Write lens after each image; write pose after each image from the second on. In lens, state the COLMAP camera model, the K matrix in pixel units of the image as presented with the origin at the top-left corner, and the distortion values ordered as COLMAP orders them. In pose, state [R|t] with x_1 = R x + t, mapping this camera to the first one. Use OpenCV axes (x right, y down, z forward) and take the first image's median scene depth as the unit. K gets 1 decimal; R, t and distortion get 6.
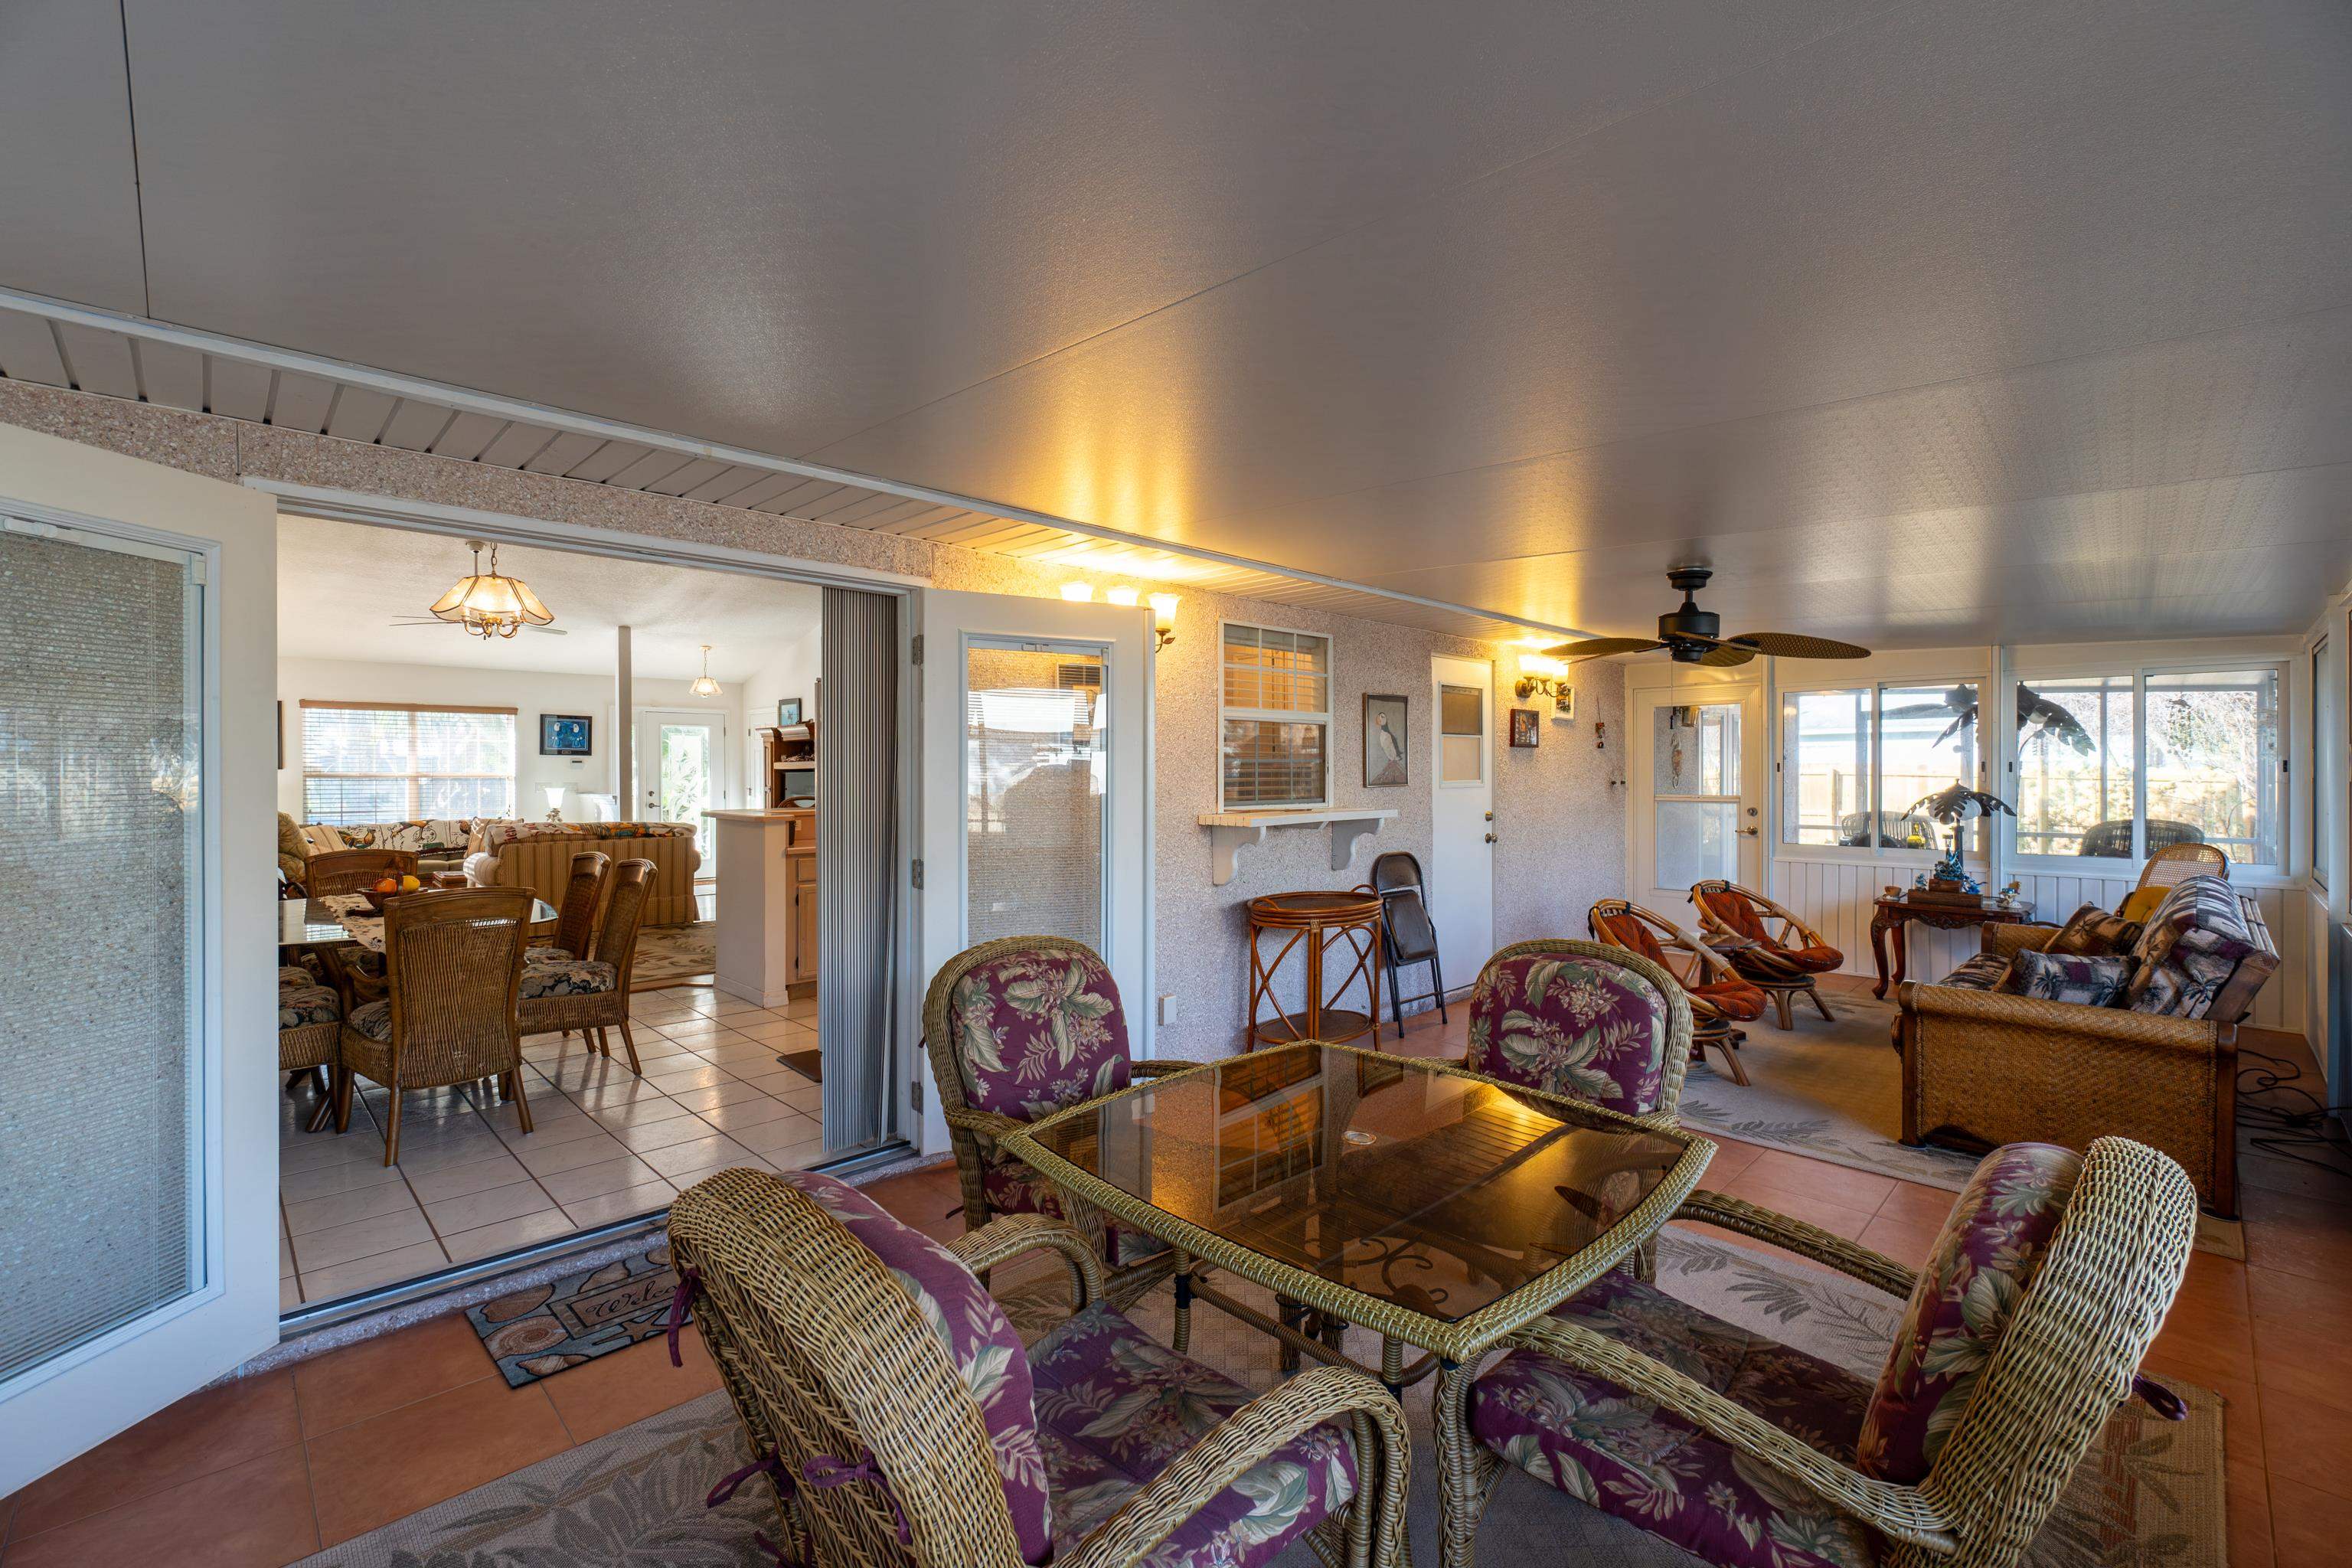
lens RADIAL K [[1002.9, 0, 1175.6], [0, 1002.9, 776.7], [0, 0, 1]] dist [-0.008121, 0.003257]
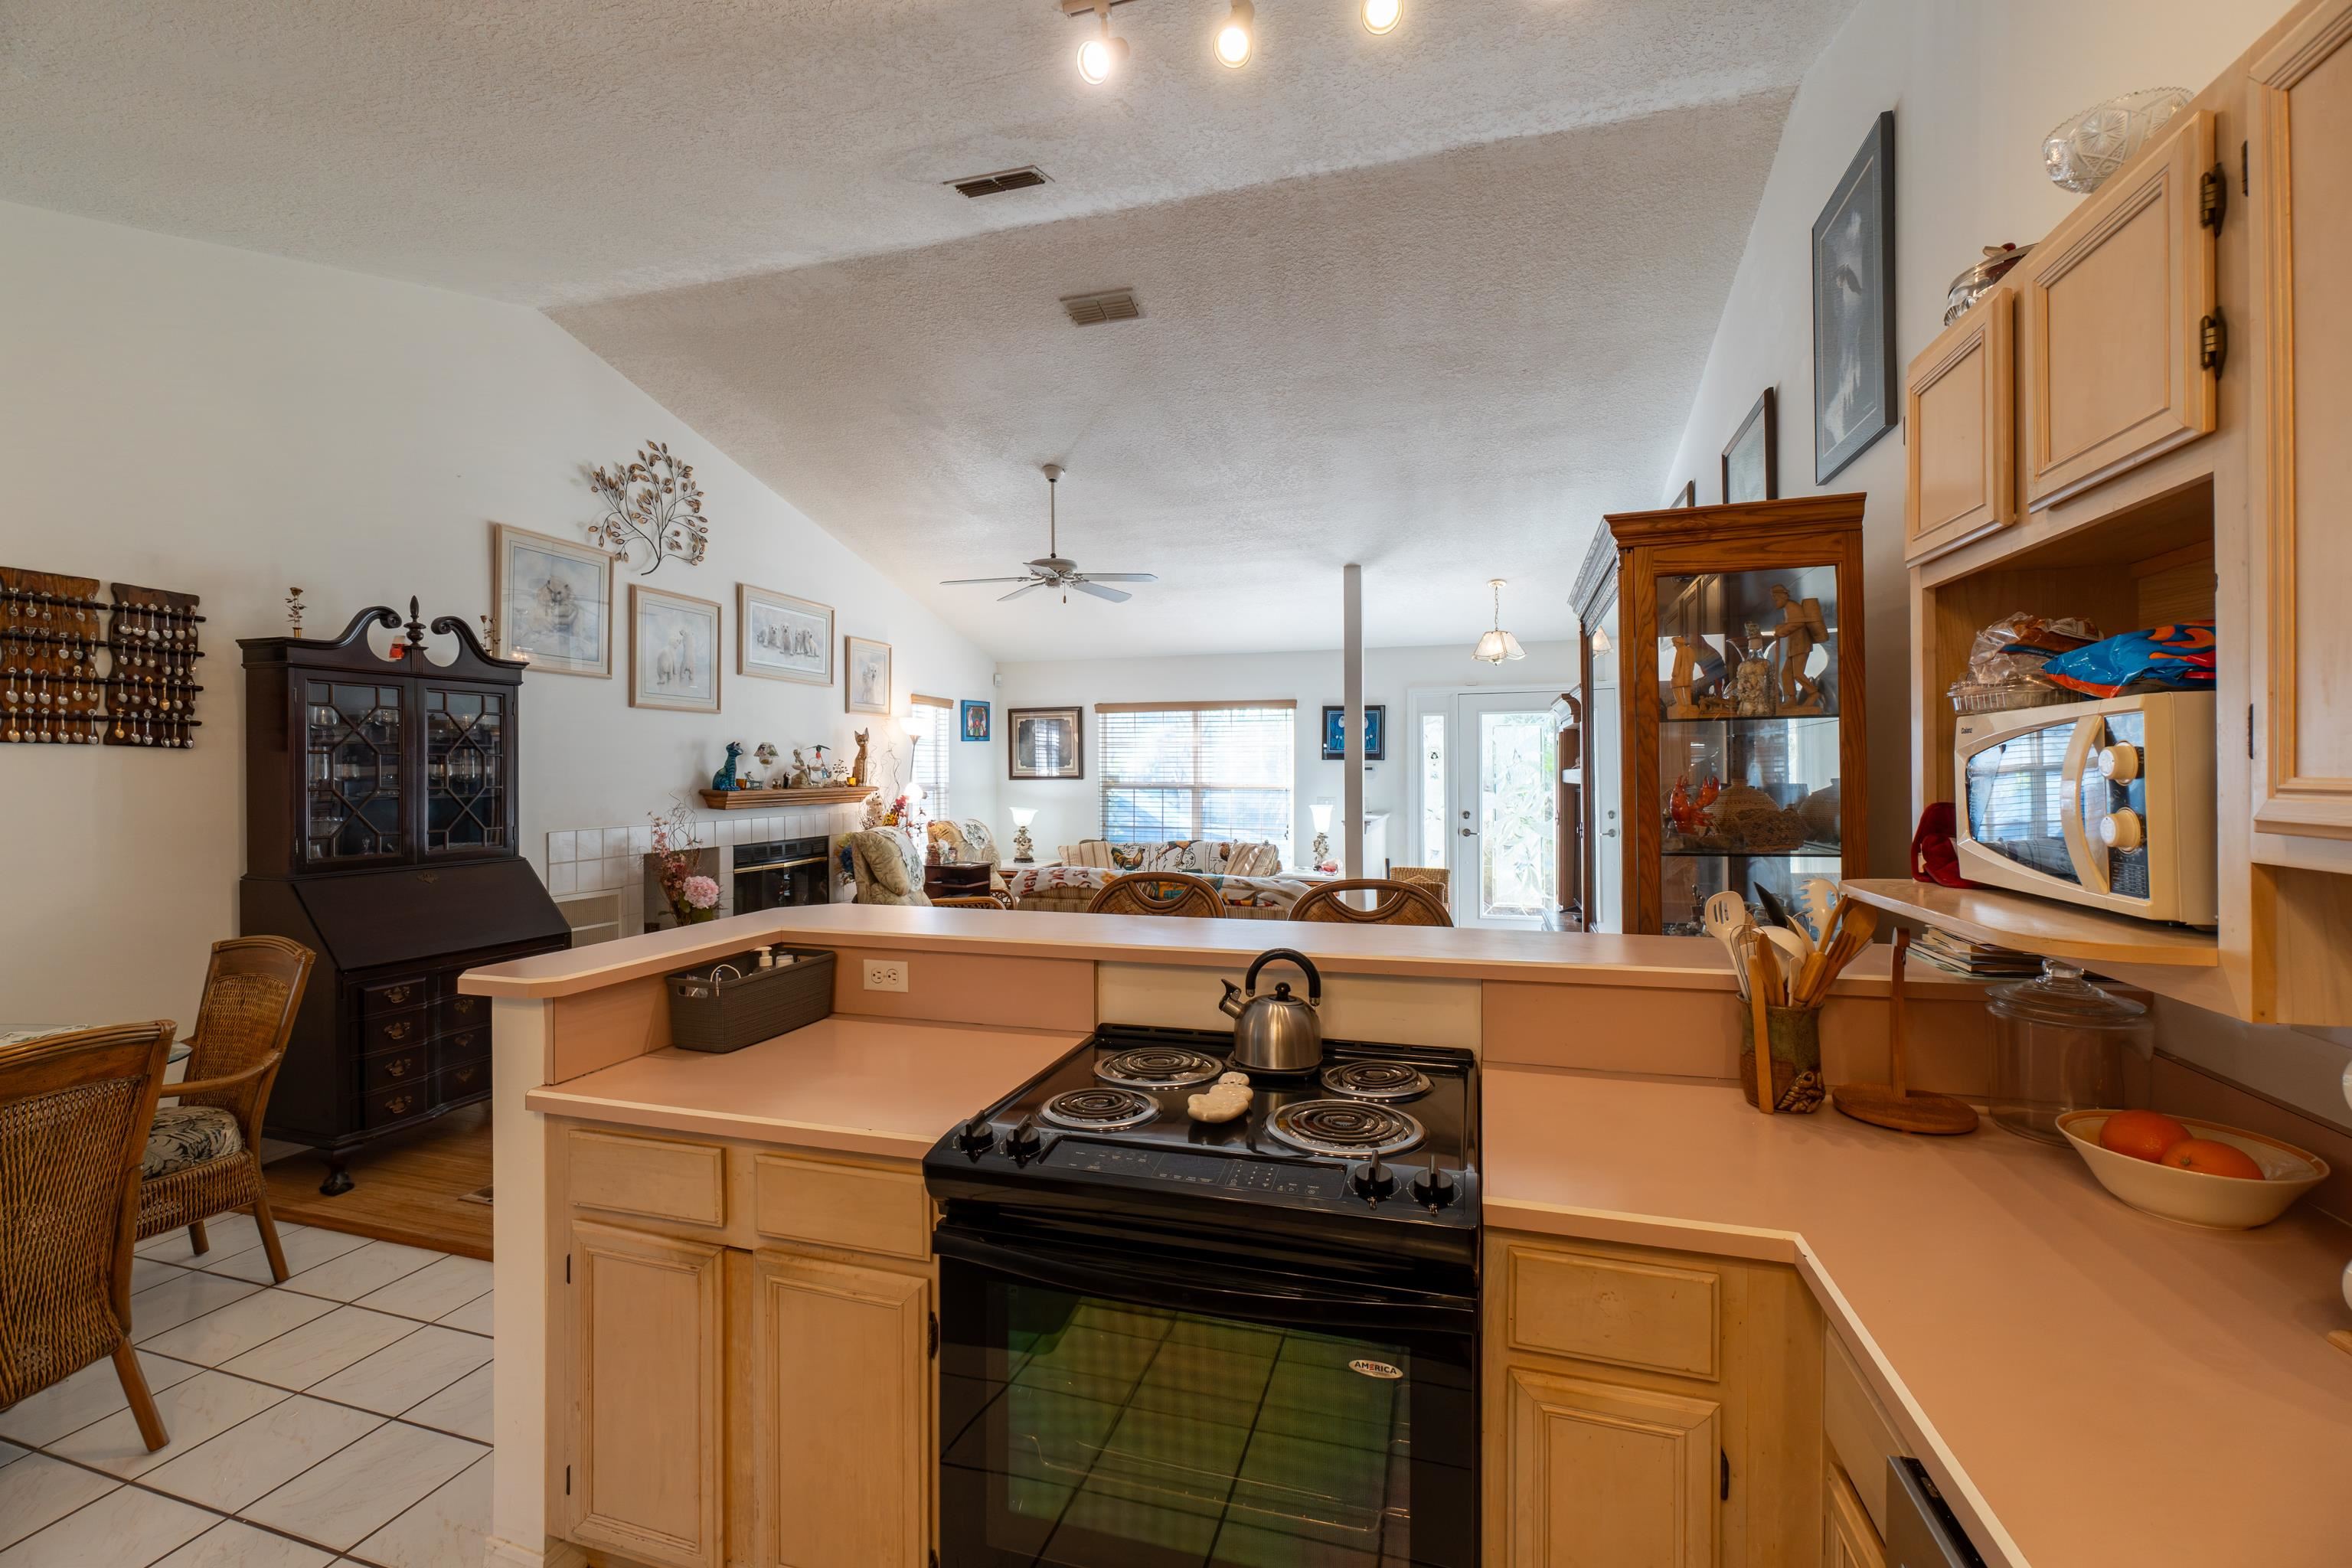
lens RADIAL K [[1012.8, 0, 1167.0], [0, 1012.8, 774.2], [0, 0, 1]] dist [-0.006547, 0.000893]
pose [[0.469855, 0.003580, -0.882737, -0.016826], [-0.004028, 0.999990, 0.001912, -0.012331], [0.882735, 0.002657, 0.469864, 0.547990]]
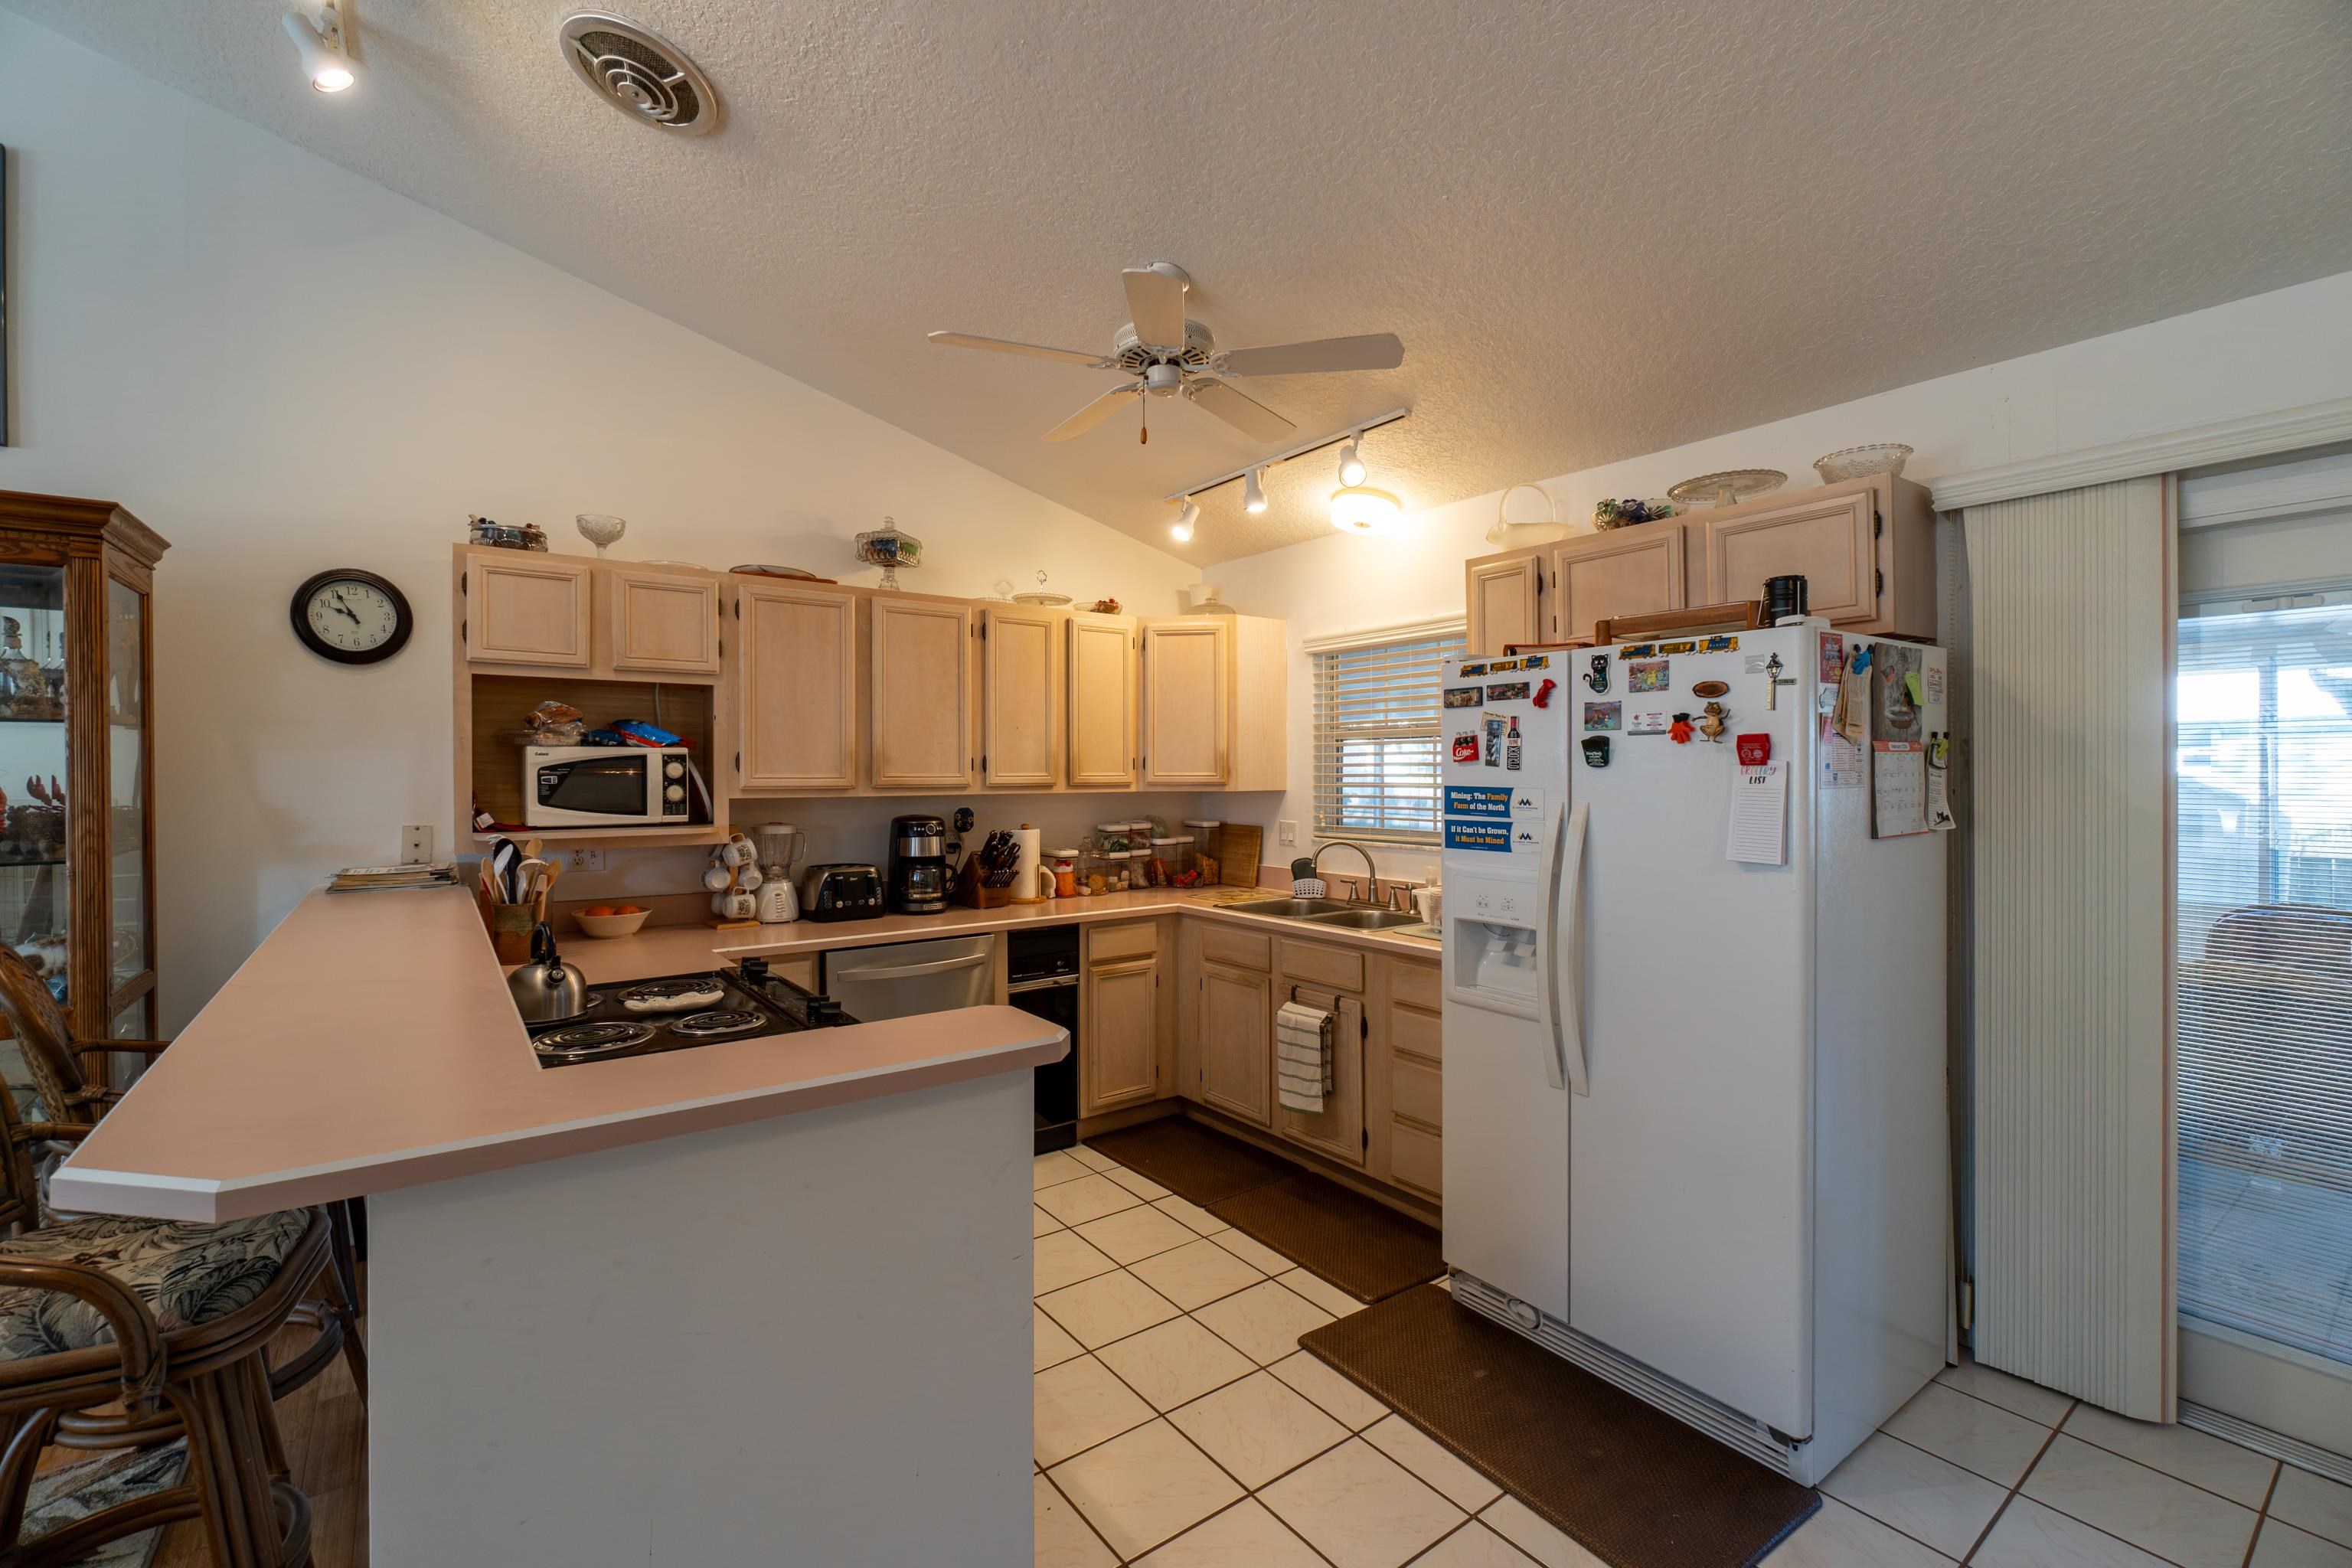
lens RADIAL K [[995.6, 0, 1165.9], [0, 995.6, 775.0], [0, 0, 1]] dist [-0.004423, 0.000184]
pose [[0.149359, -0.000085, 0.988783, -0.339986], [0.004704, 0.999989, -0.000625, -0.011363], [-0.988772, 0.004745, 0.149358, 0.490056]]
